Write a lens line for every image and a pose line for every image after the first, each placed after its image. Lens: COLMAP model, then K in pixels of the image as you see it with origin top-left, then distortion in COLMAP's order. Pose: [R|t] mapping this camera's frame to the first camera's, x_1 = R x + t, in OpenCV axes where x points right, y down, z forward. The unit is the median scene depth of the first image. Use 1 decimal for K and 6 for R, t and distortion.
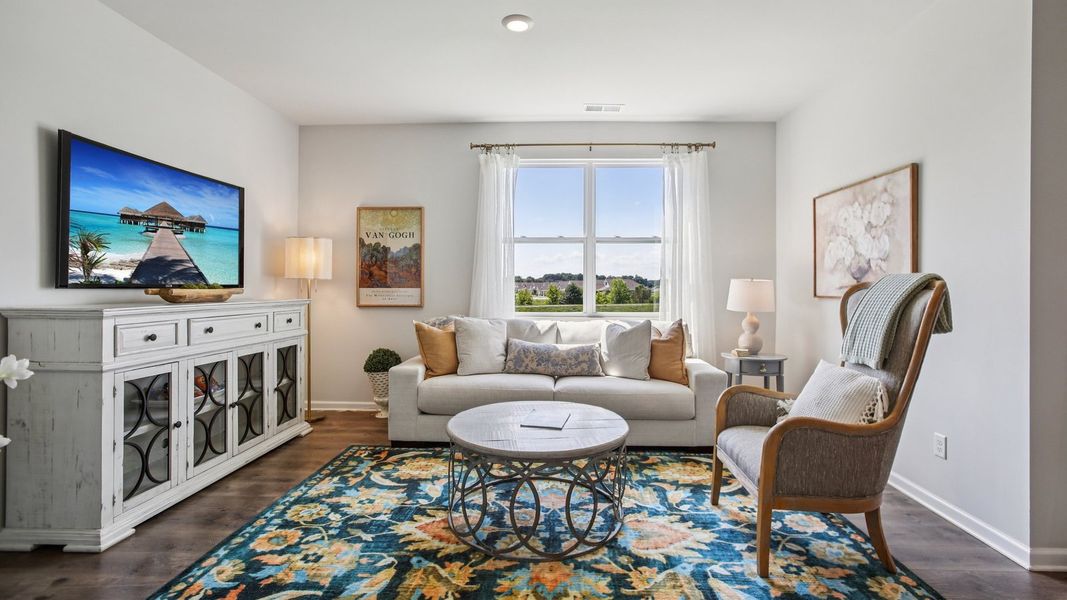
lens RADIAL K [[481.3, 0, 543.2], [0, 481.3, 287.3], [0, 0, 1]] dist [-0.036231, 0.018338]
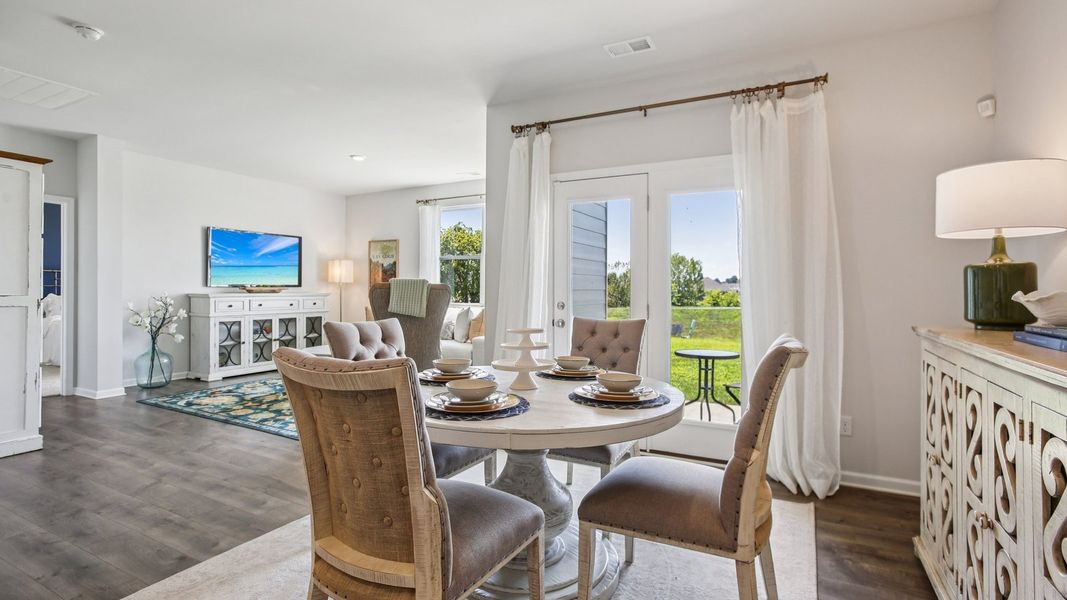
lens RADIAL K [[496.4, 0, 545.0], [0, 496.4, 289.2], [0, 0, 1]] dist [-0.028504, 0.020057]
pose [[0.898029, 0.002870, -0.439926, 1.060110], [-0.001700, 0.999994, 0.003055, 0.001775], [0.439932, -0.001995, 0.898029, -0.363097]]
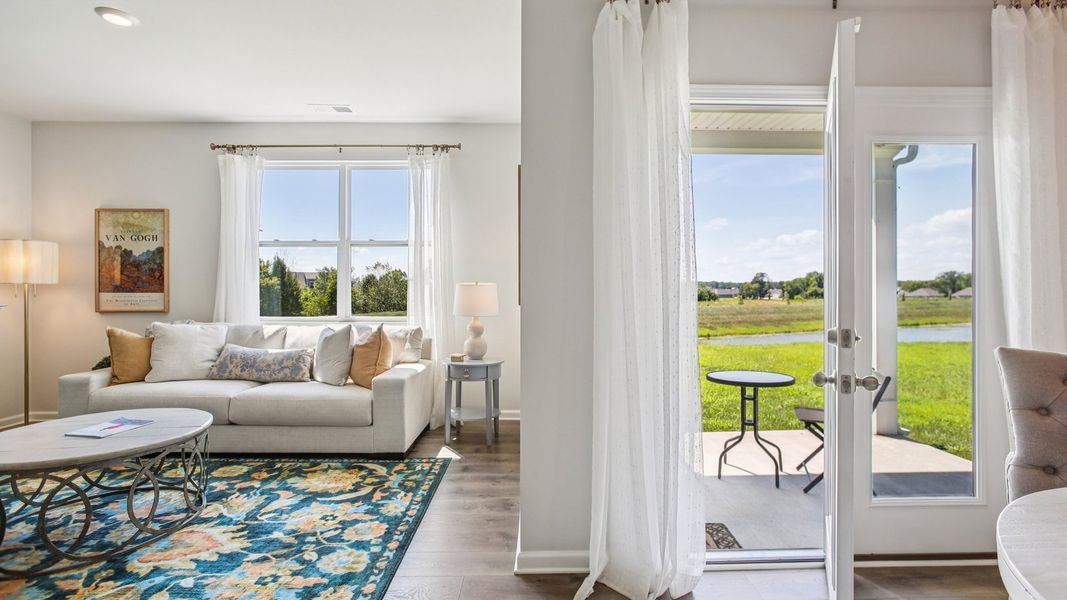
lens RADIAL K [[488.1, 0, 545.2], [0, 488.1, 292.9], [0, 0, 1]] dist [-0.029616, 0.019203]
pose [[0.999081, -0.002531, 0.042793, 0.511365], [0.002267, 0.999978, 0.006233, -0.002267], [-0.042808, -0.006130, 0.999065, -0.011397]]
